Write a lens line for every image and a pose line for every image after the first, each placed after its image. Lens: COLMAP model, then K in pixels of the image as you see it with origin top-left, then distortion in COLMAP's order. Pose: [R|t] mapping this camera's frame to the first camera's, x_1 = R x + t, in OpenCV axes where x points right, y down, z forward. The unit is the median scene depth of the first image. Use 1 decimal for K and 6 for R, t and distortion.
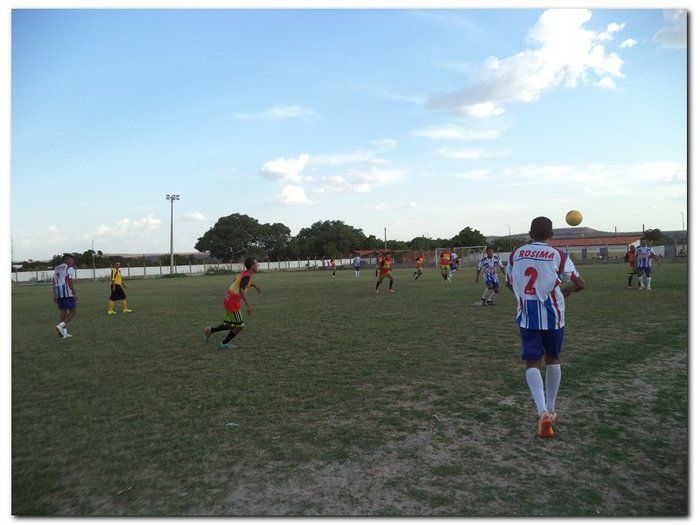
lens RADIAL K [[552.9, 0, 361.1], [0, 552.9, 254.9], [0, 0, 1]] dist [-0.033234, -0.006386]
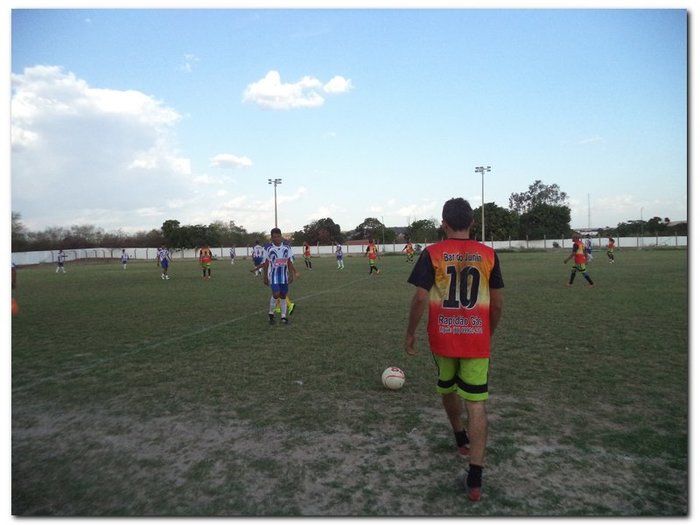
lens RADIAL K [[552.9, 0, 347.9], [0, 552.9, 258.1], [0, 0, 1]] dist [-0.033234, -0.006386]
pose [[0.539067, 0.050612, -0.840741, 0.089648], [0.005387, 0.997965, 0.063530, -0.003737], [0.842246, -0.038776, 0.537698, 0.051370]]
